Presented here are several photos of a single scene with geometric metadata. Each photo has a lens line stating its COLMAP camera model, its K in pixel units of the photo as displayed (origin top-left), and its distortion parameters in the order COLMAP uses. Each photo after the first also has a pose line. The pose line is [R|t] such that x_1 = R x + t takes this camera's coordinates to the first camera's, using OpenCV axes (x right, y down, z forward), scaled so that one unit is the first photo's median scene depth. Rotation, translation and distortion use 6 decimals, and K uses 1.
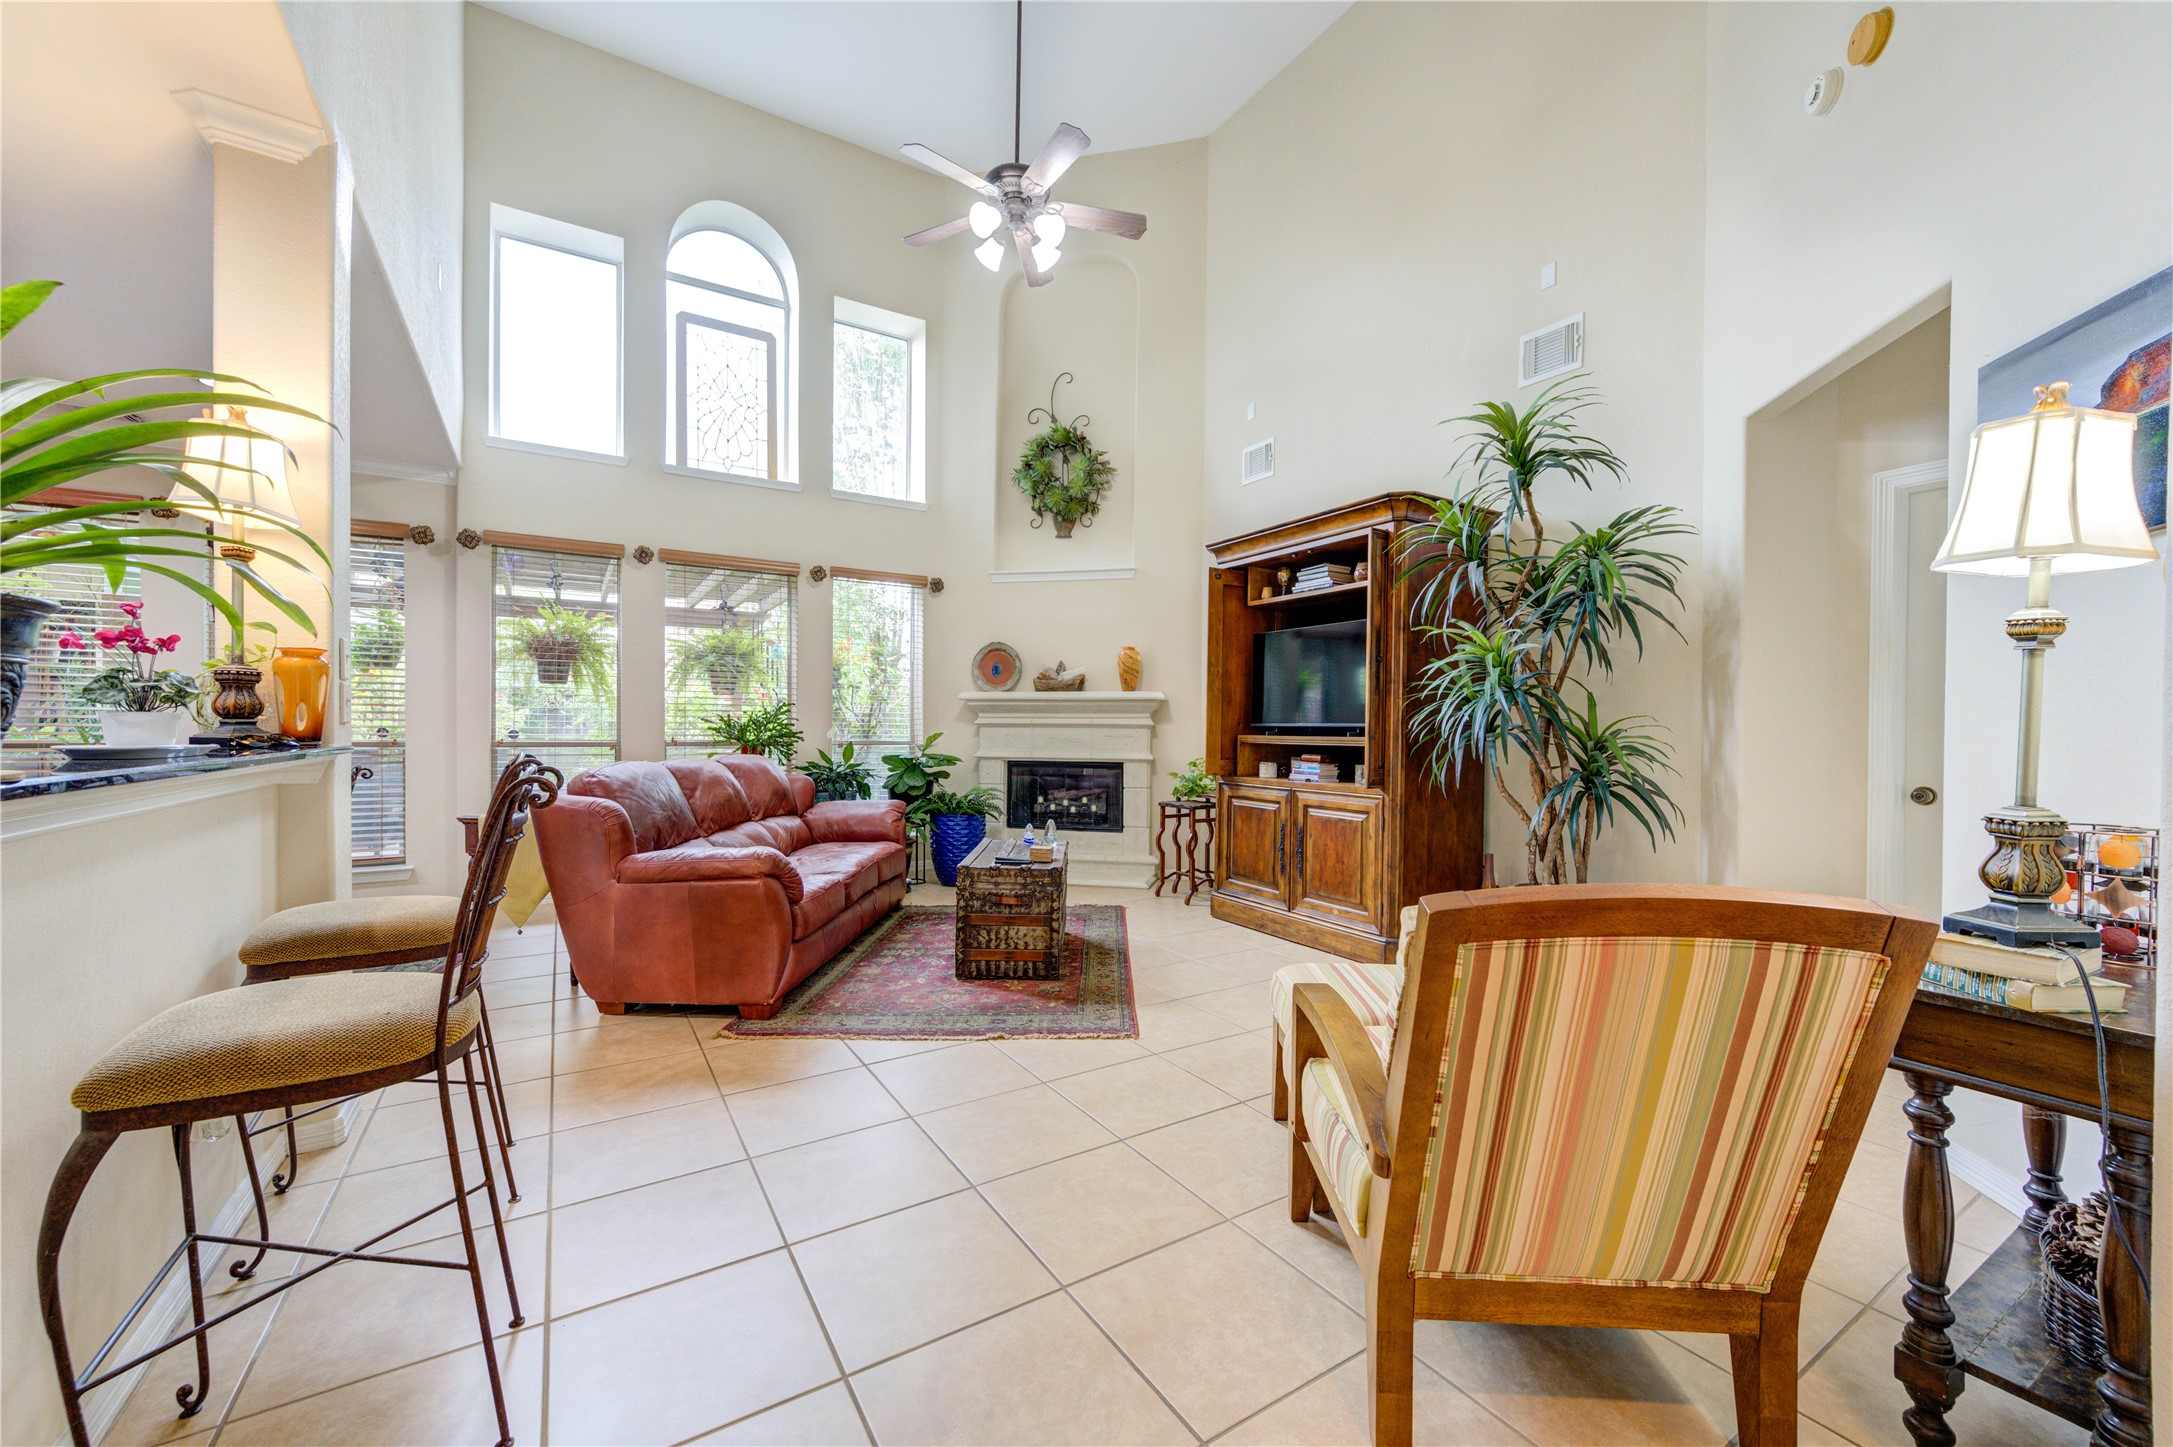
lens RADIAL K [[850.3, 0, 1100.2], [0, 850.3, 731.6], [0, 0, 1]] dist [0.001751, 0.000409]
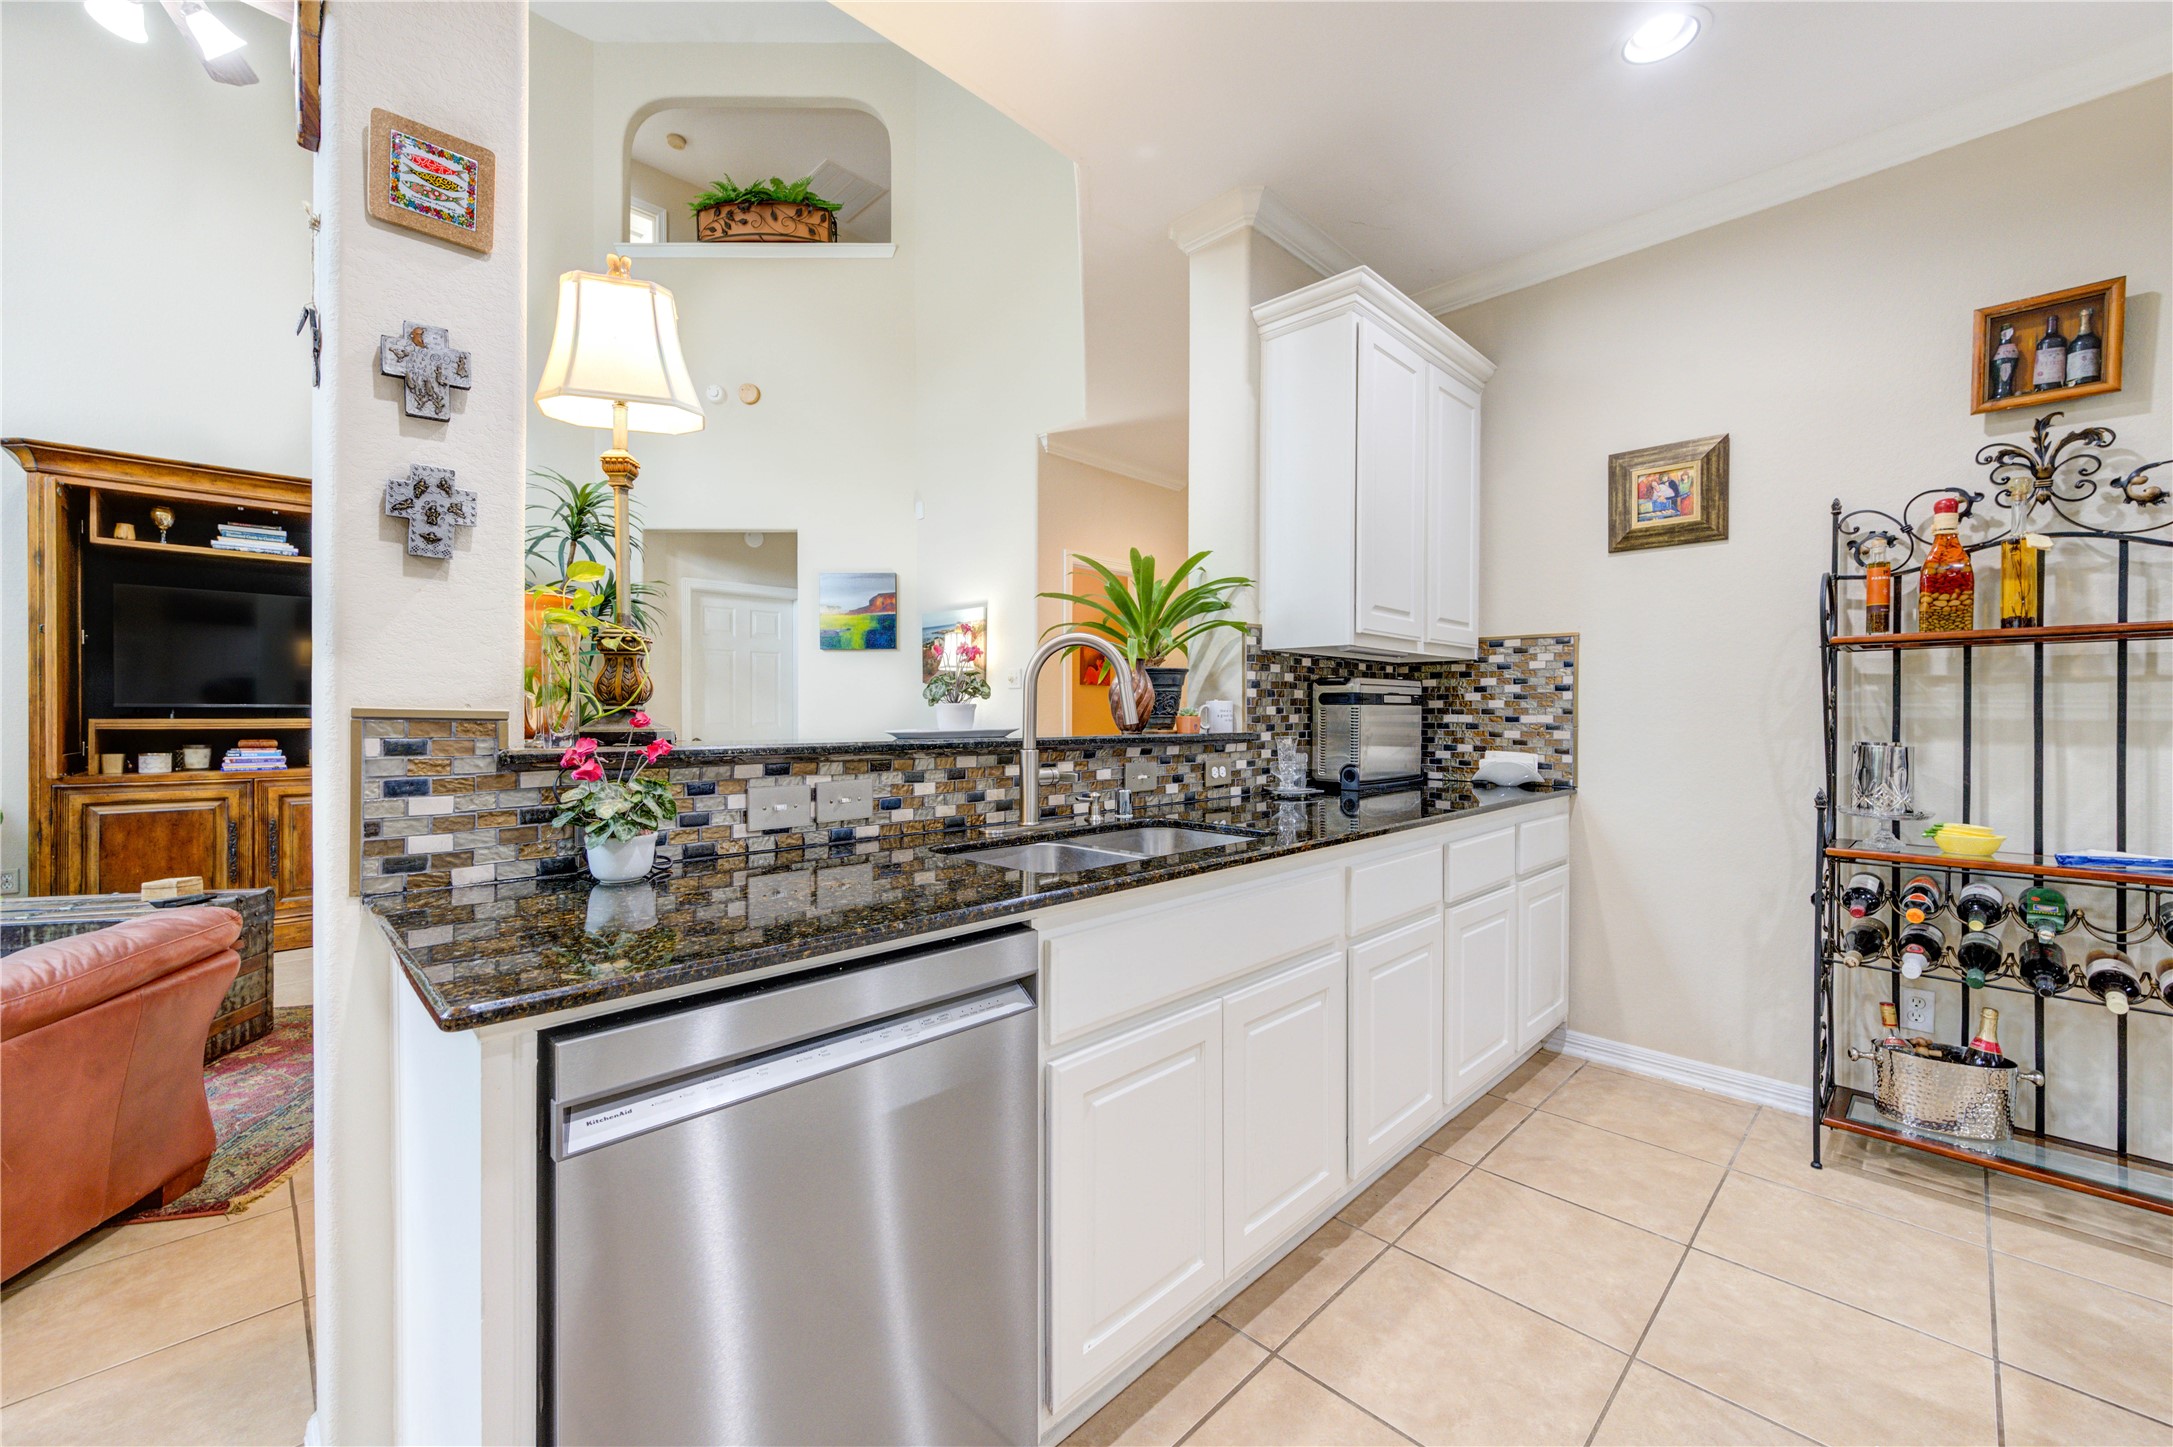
lens RADIAL K [[850.3, 0, 1064.6], [0, 850.3, 726.5], [0, 0, 1]] dist [0.001751, 0.000409]
pose [[-0.178499, -0.021177, 0.983712, -0.665953], [0.002323, 0.999756, 0.021944, -0.003726], [-0.983937, 0.006202, -0.178406, 0.293270]]
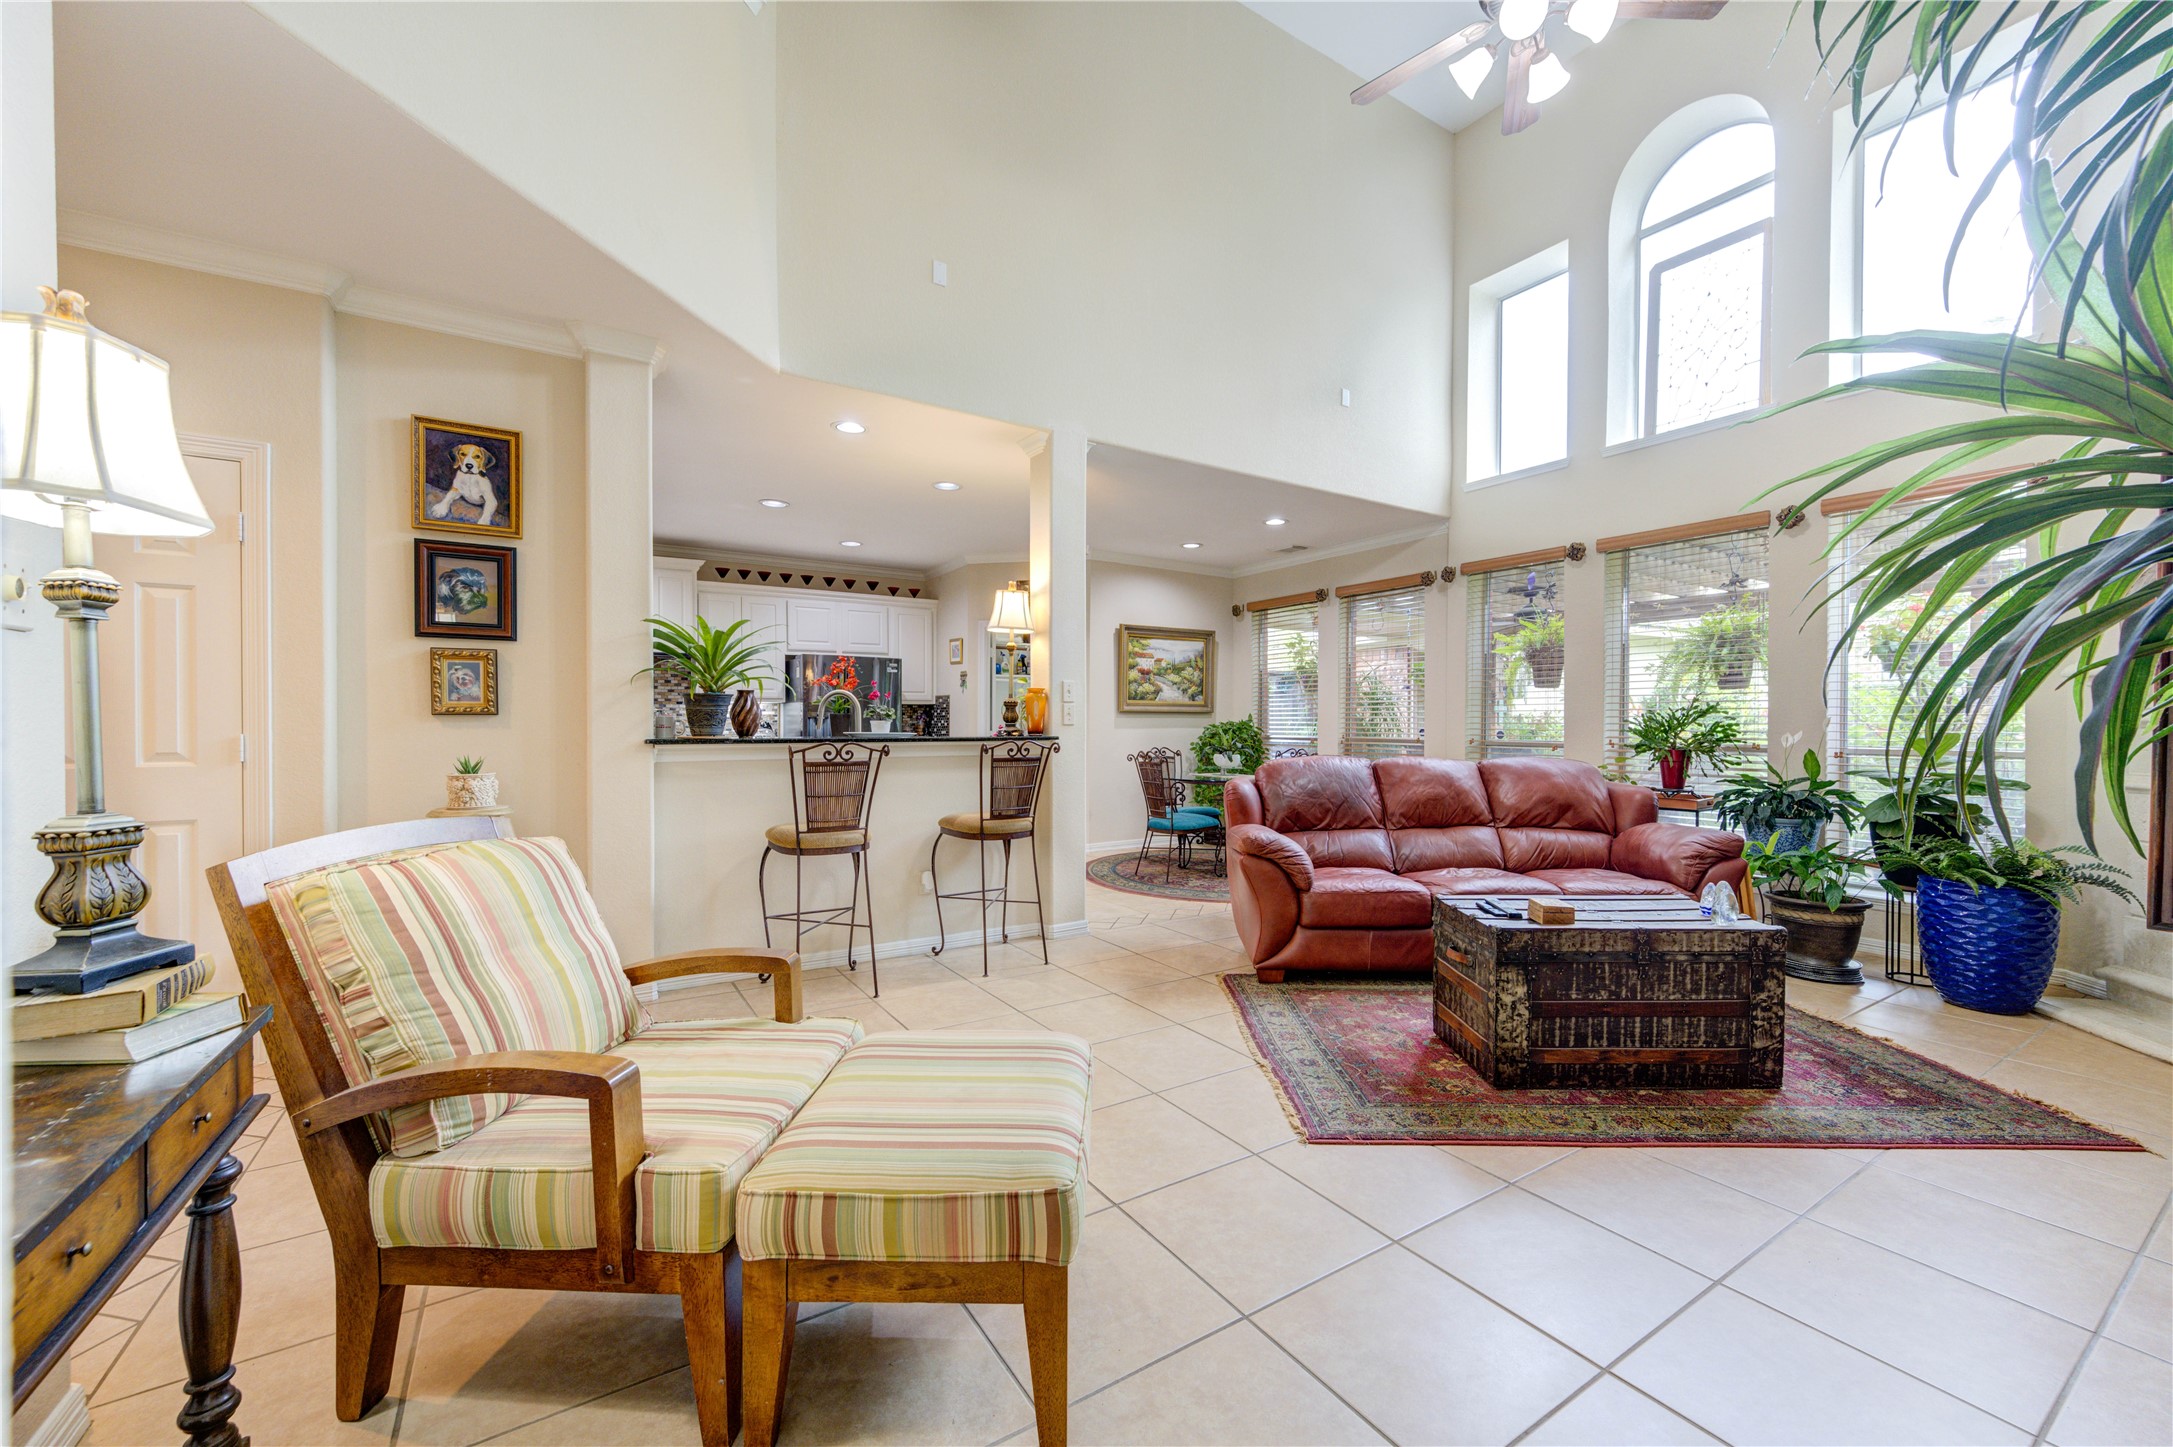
lens RADIAL K [[850.3, 0, 1087.0], [0, 850.3, 720.3], [0, 0, 1]] dist [0.001751, 0.000409]
pose [[0.001950, -0.011209, -0.999935, 0.433236], [-0.007830, 0.999906, -0.011223, 0.000531], [0.999967, 0.007851, 0.001862, 0.440192]]
